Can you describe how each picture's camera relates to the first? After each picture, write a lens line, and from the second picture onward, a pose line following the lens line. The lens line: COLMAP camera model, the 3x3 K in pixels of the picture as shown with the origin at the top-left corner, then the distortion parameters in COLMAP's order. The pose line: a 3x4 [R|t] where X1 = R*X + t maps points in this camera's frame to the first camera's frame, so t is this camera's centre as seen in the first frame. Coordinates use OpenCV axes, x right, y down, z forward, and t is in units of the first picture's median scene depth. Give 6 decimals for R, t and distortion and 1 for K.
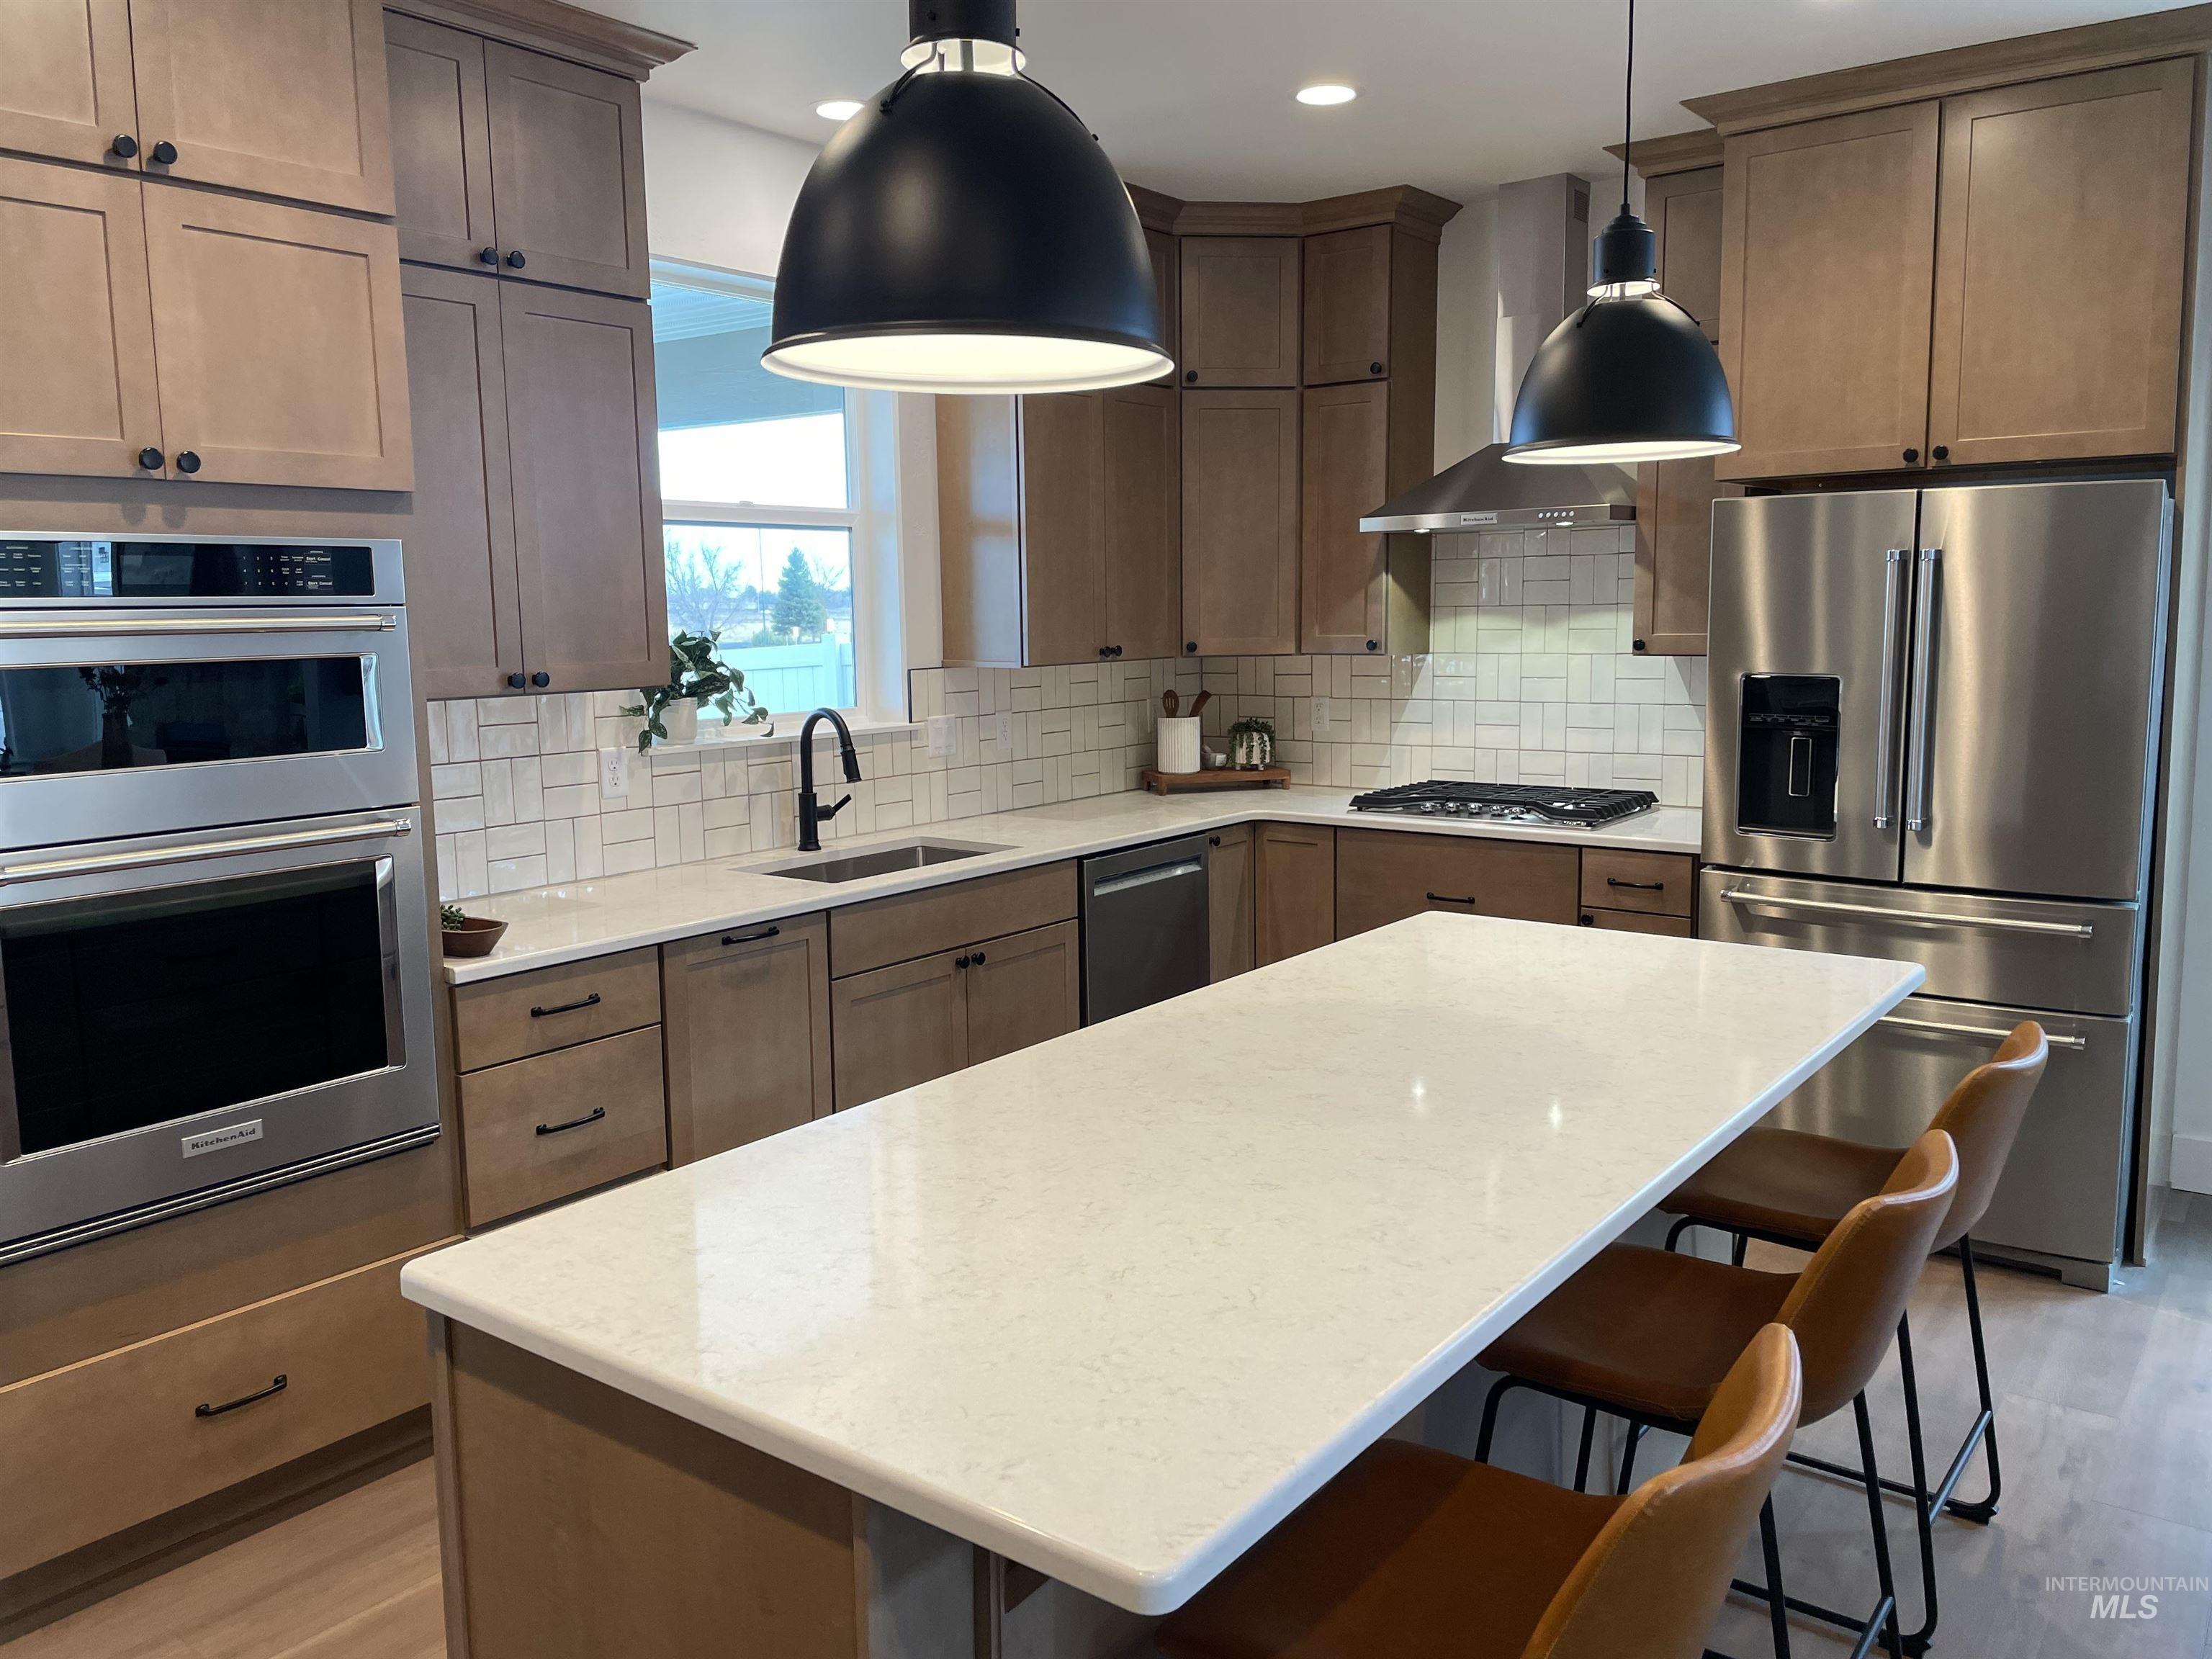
lens RADIAL K [[1707.8, 0, 1094.7], [0, 1707.8, 832.1], [0, 0, 1]] dist [-0.005273, -0.017154]
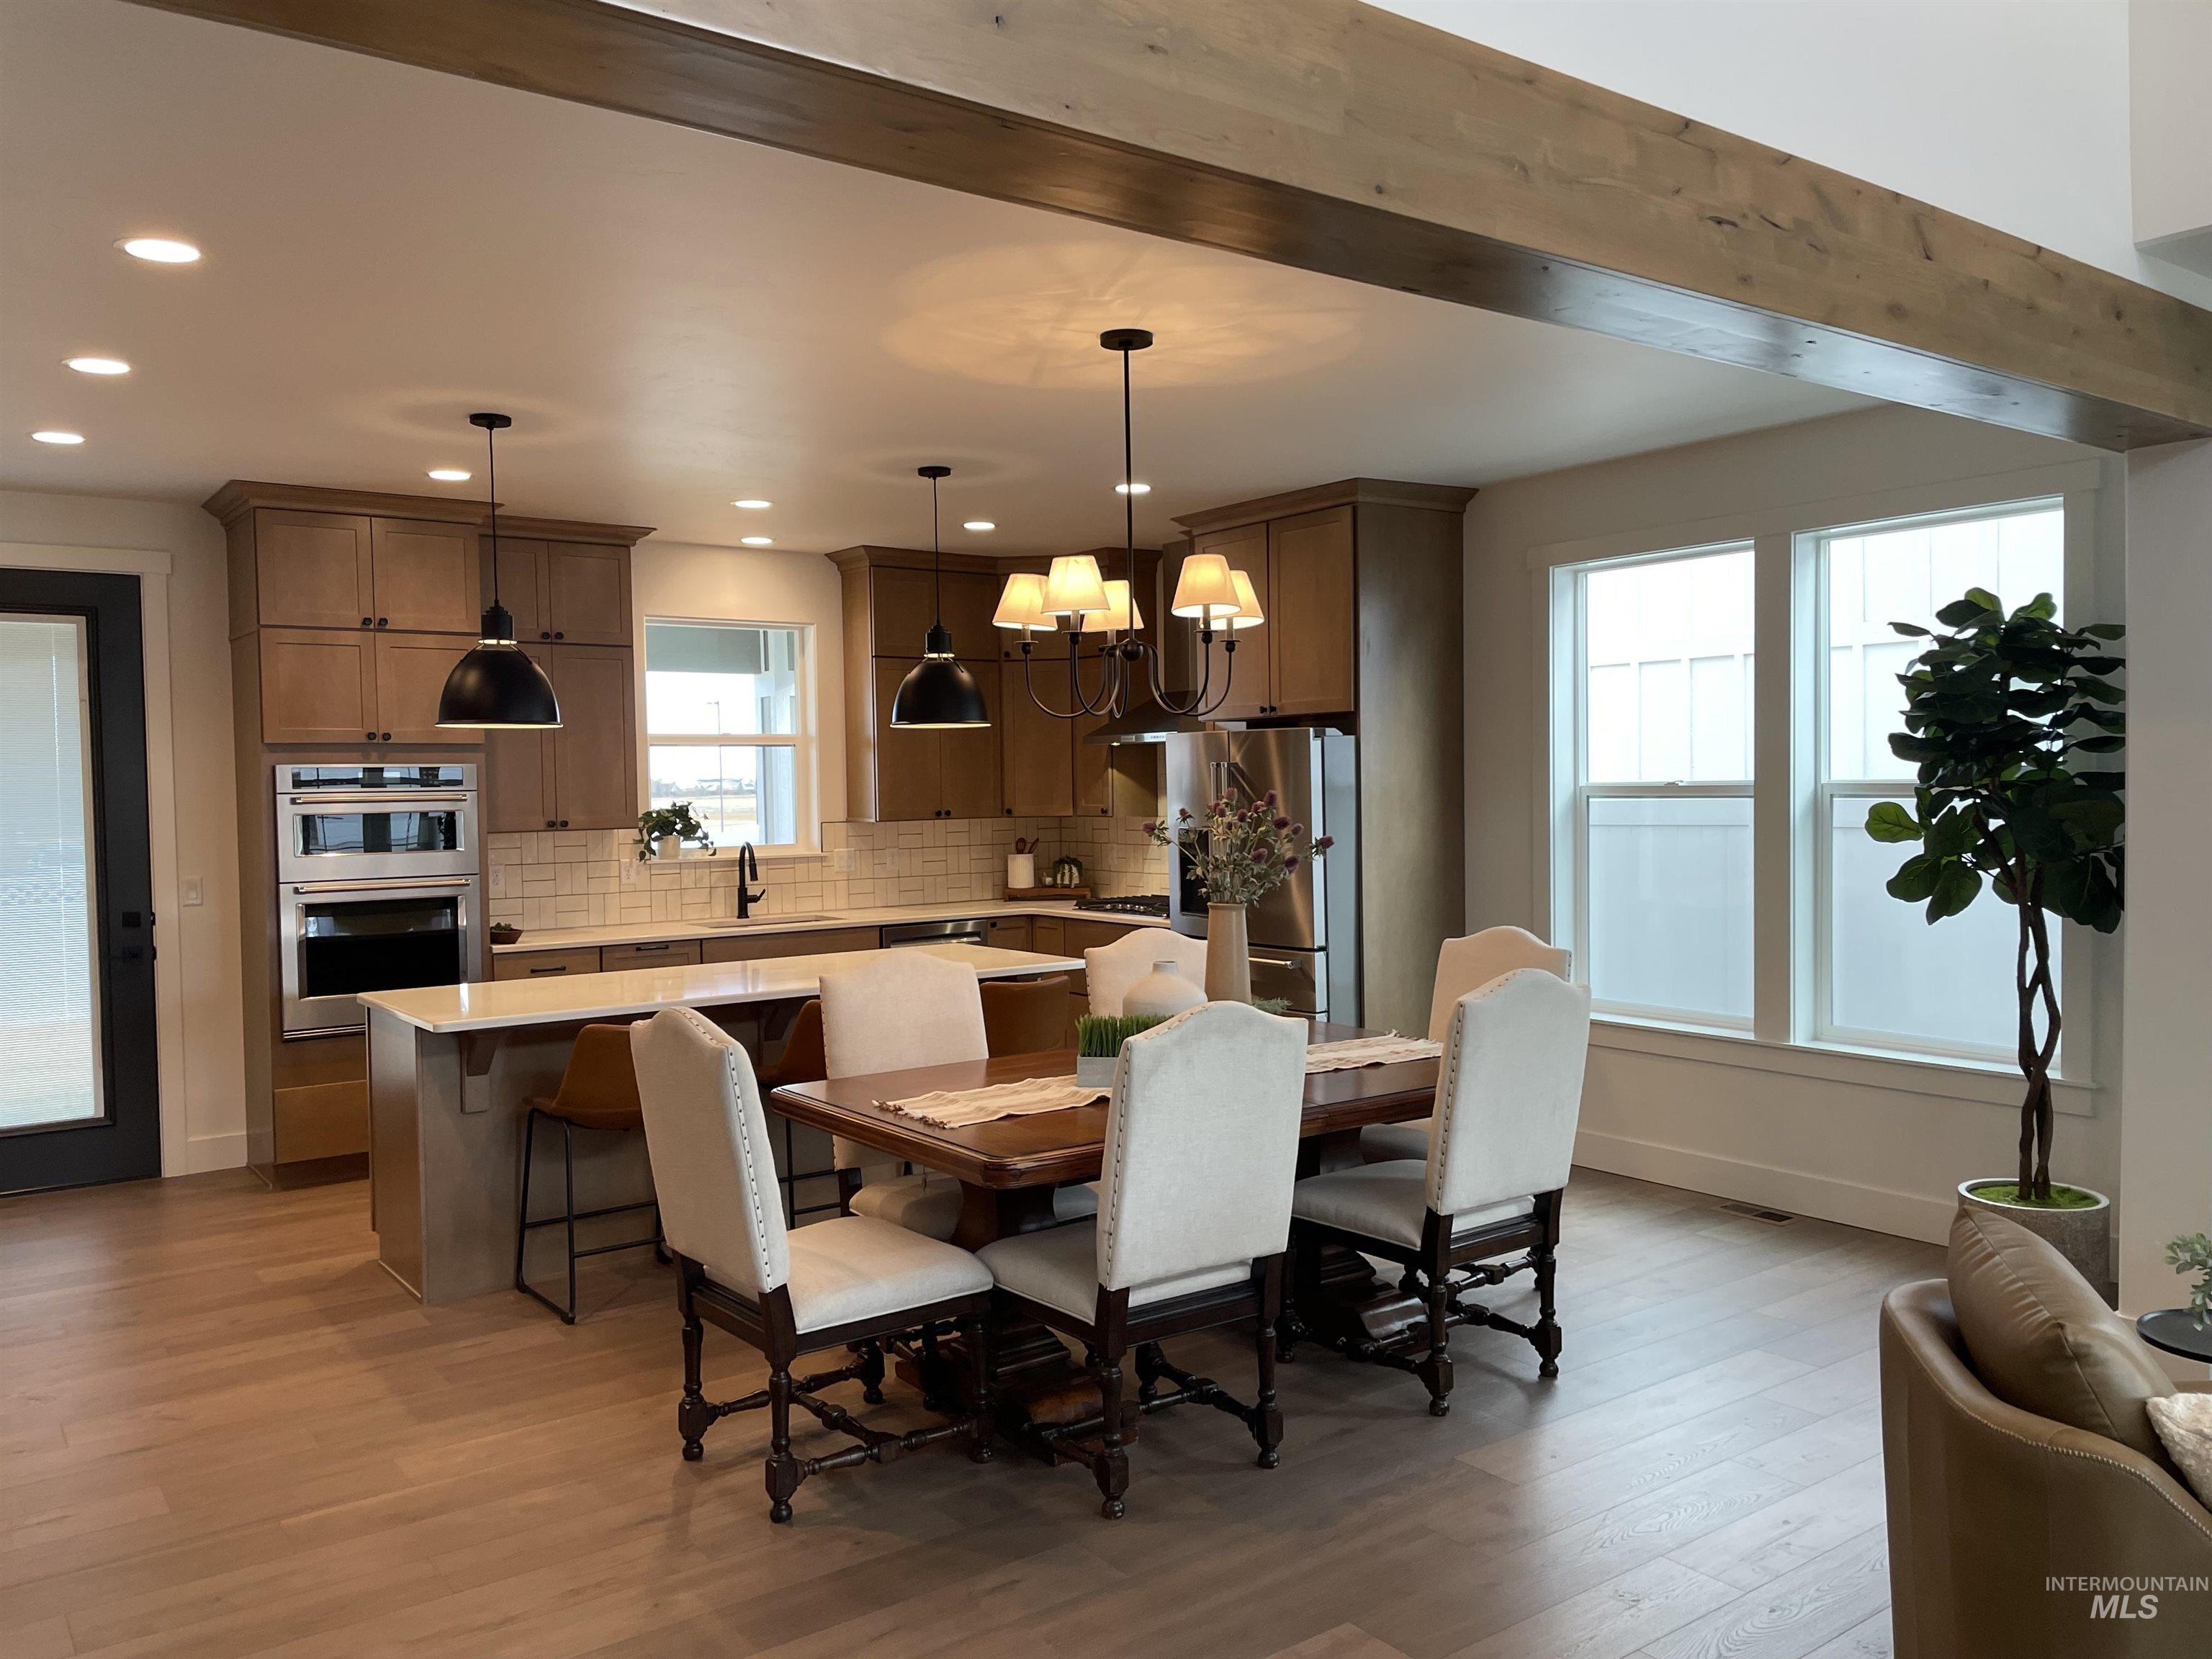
lens RADIAL K [[1707.8, 0, 1115.6], [0, 1707.8, 828.3], [0, 0, 1]] dist [-0.005273, -0.017154]
pose [[0.963277, 0.009964, -0.268325, 0.742110], [-0.036128, 0.995034, -0.092752, 0.072923], [0.266068, 0.099040, 0.958853, -0.708302]]
